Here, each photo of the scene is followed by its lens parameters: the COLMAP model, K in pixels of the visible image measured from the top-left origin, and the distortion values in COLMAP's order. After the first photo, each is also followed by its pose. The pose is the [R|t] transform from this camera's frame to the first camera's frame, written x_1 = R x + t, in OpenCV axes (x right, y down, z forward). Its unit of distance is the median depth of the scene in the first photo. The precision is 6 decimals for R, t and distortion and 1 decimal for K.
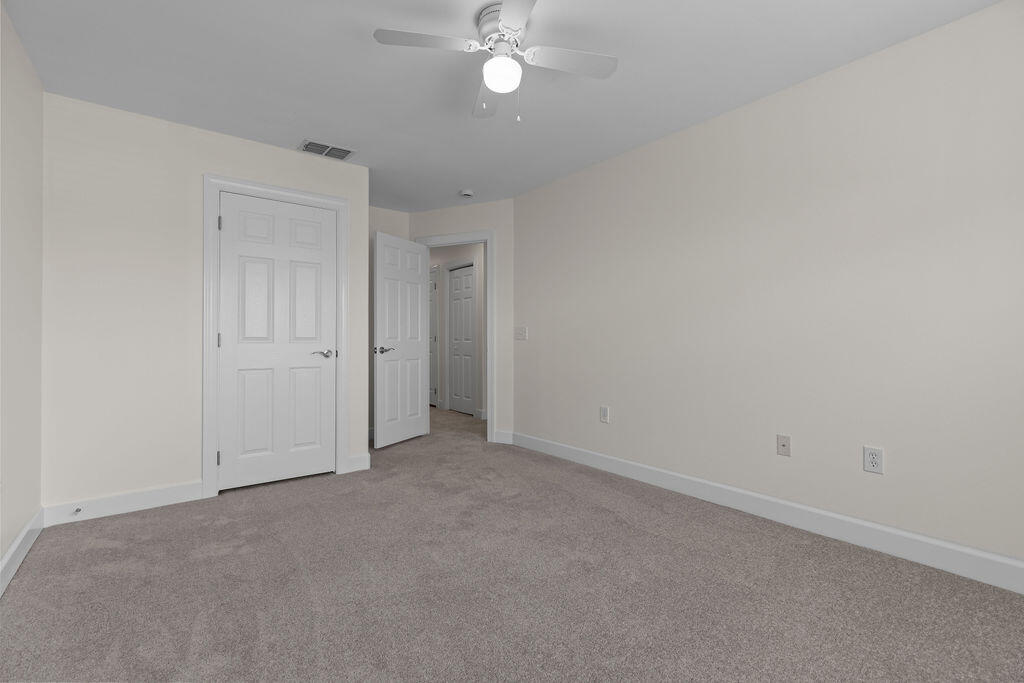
lens RADIAL K [[458.1, 0, 512.2], [0, 458.1, 338.0], [0, 0, 1]] dist [0.004358, 0.000332]
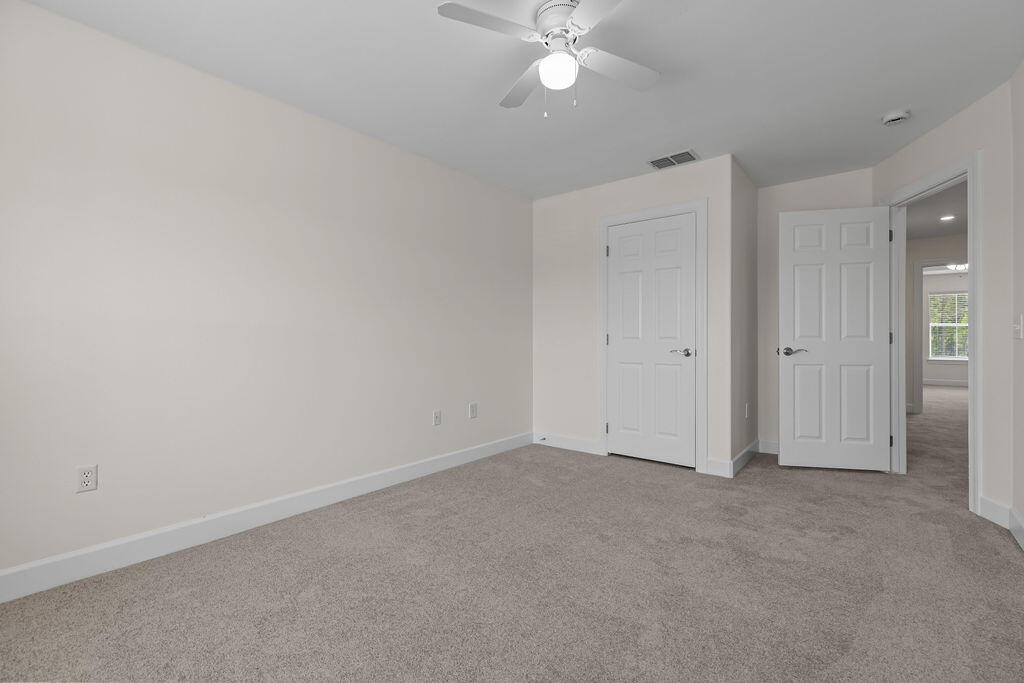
lens RADIAL K [[455.2, 0, 509.5], [0, 455.2, 340.3], [0, 0, 1]] dist [0.000977, 0.000264]
pose [[0.221155, 0.001676, -0.975237, 0.534816], [0.004231, 0.999987, 0.002678, 0.002216], [0.975230, -0.004719, 0.221145, 0.395770]]
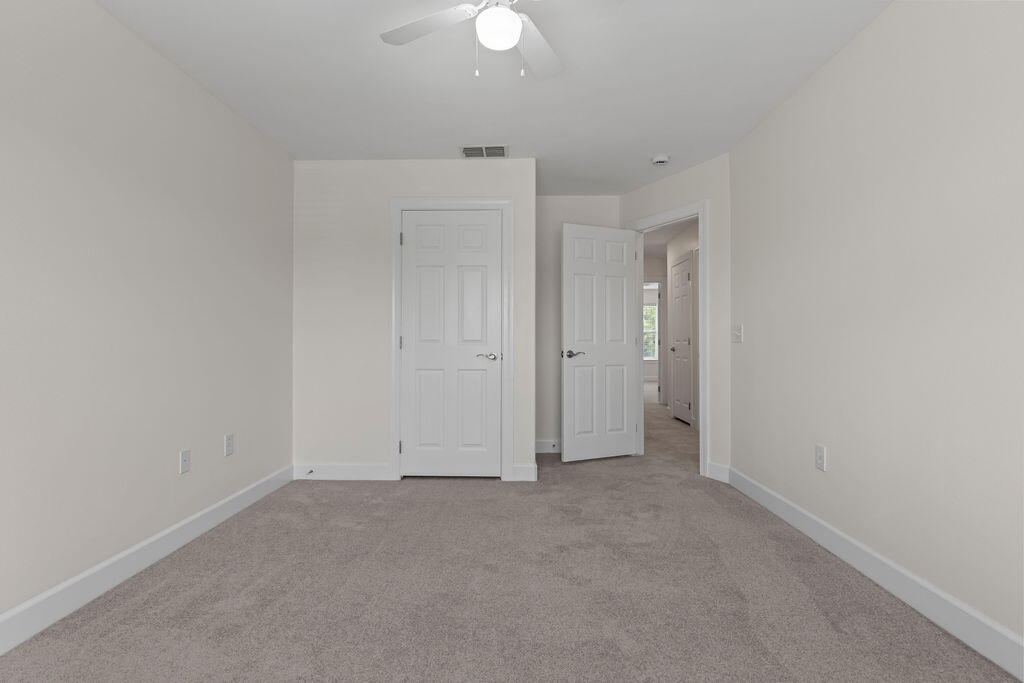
lens RADIAL K [[525.8, 0, 508.4], [0, 525.8, 339.6], [0, 0, 1]] dist [-0.000772, -0.000590]
pose [[0.772884, -0.002921, -0.634540, 0.354821], [0.001213, 0.999994, -0.003125, 0.001404], [0.634546, 0.001646, 0.772883, 0.153177]]
